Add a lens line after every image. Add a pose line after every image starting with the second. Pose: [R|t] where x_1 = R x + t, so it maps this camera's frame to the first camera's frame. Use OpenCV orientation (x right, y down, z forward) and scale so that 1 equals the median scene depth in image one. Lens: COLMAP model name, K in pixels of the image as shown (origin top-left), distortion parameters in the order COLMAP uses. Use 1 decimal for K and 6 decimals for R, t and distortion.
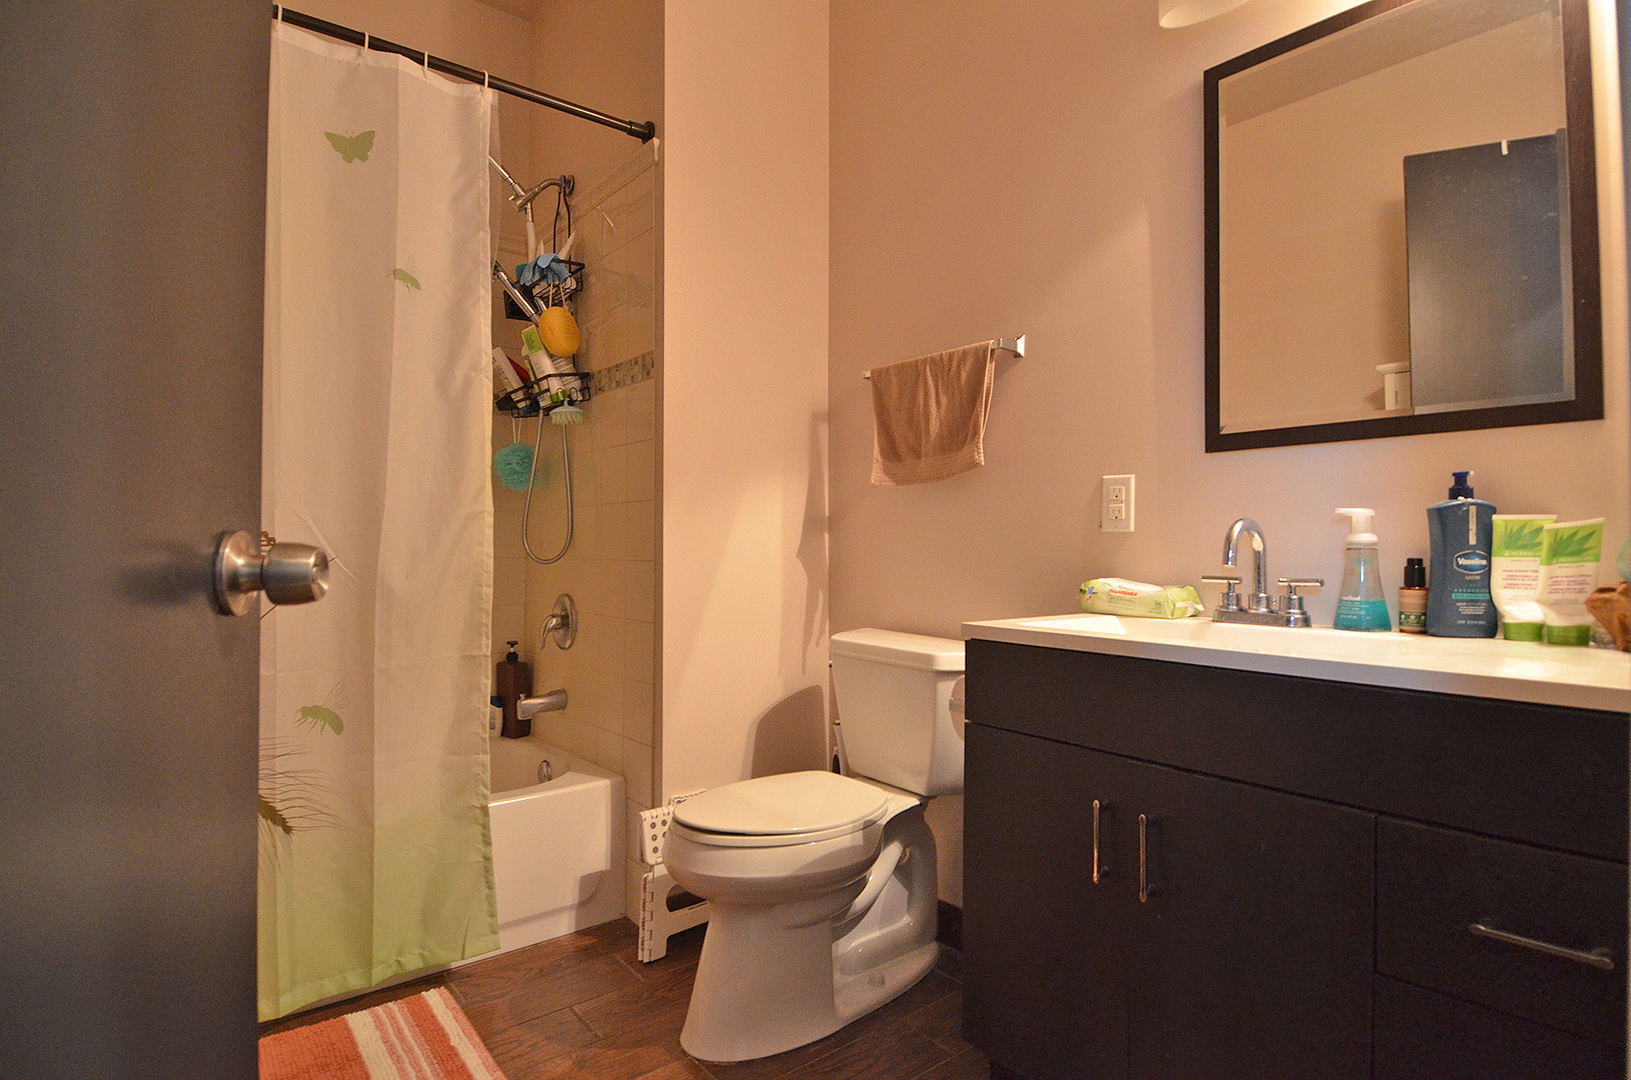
lens RADIAL K [[848.1, 0, 818.2], [0, 848.1, 537.9], [0, 0, 1]] dist [0.048525, -0.052360]
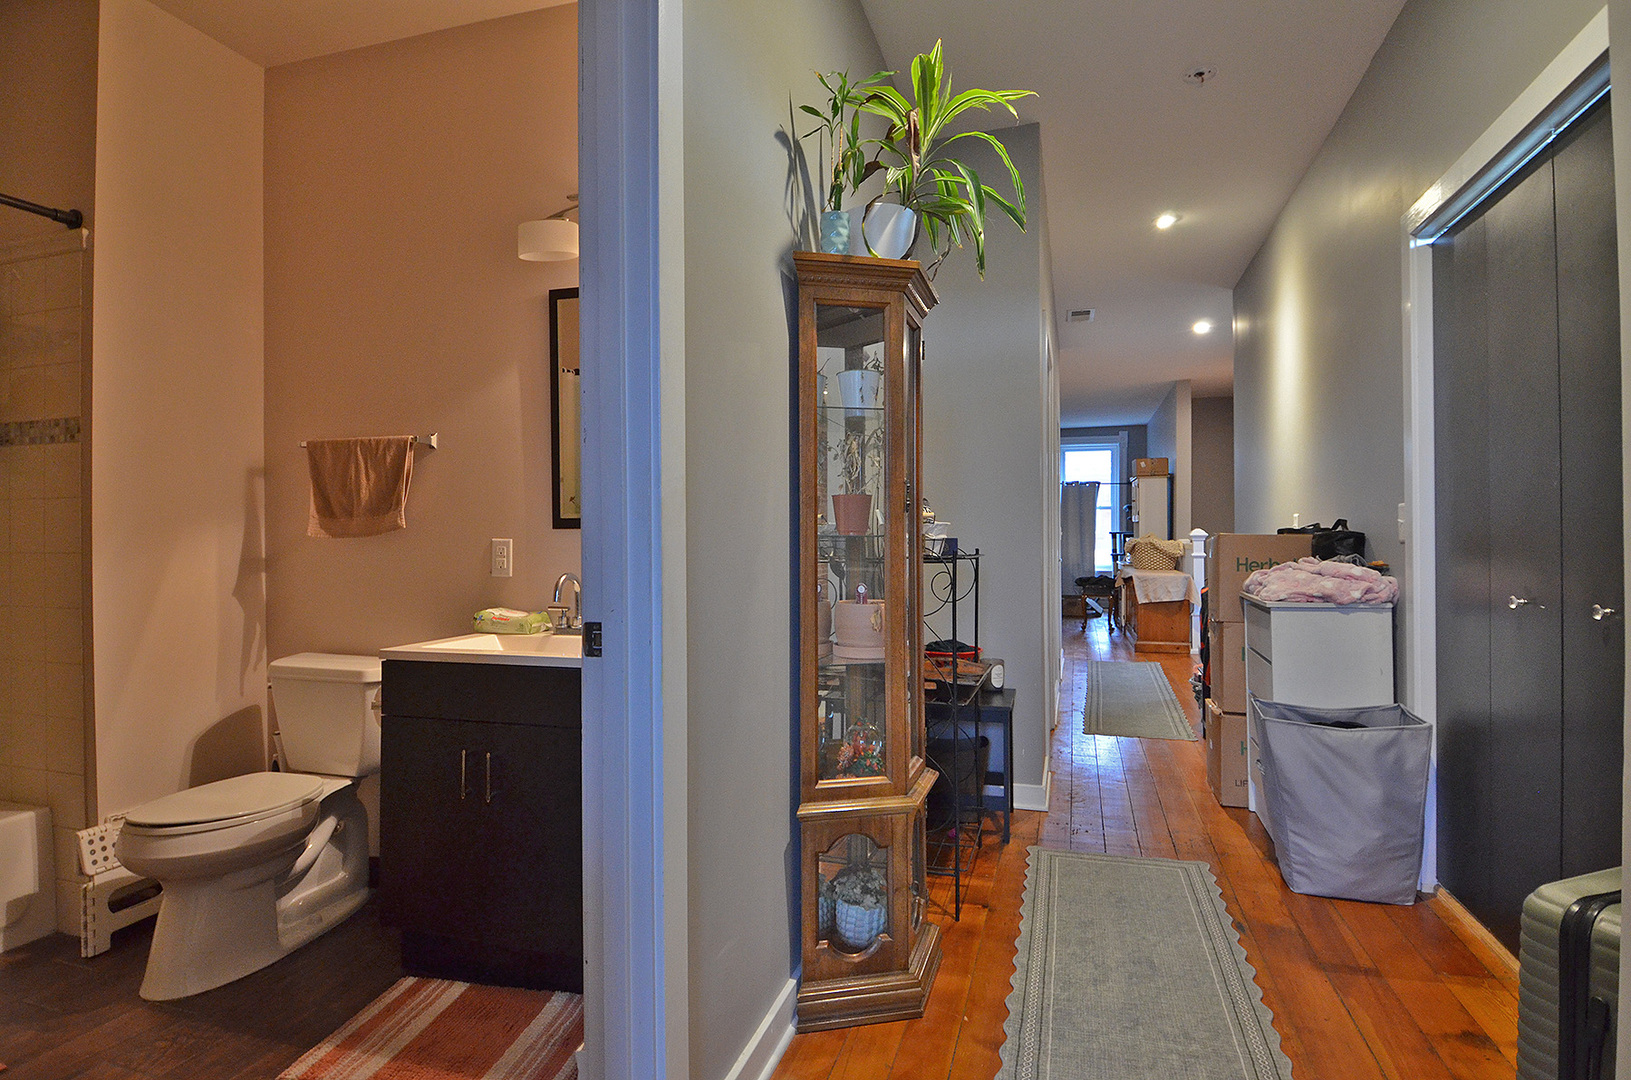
lens RADIAL K [[848.1, 0, 818.2], [0, 848.1, 537.9], [0, 0, 1]] dist [0.048525, -0.052360]
pose [[0.825982, -0.007349, 0.563649, -0.029361], [0.001301, 0.999937, 0.011131, -0.080337], [-0.563695, -0.008461, 0.825940, -0.485045]]
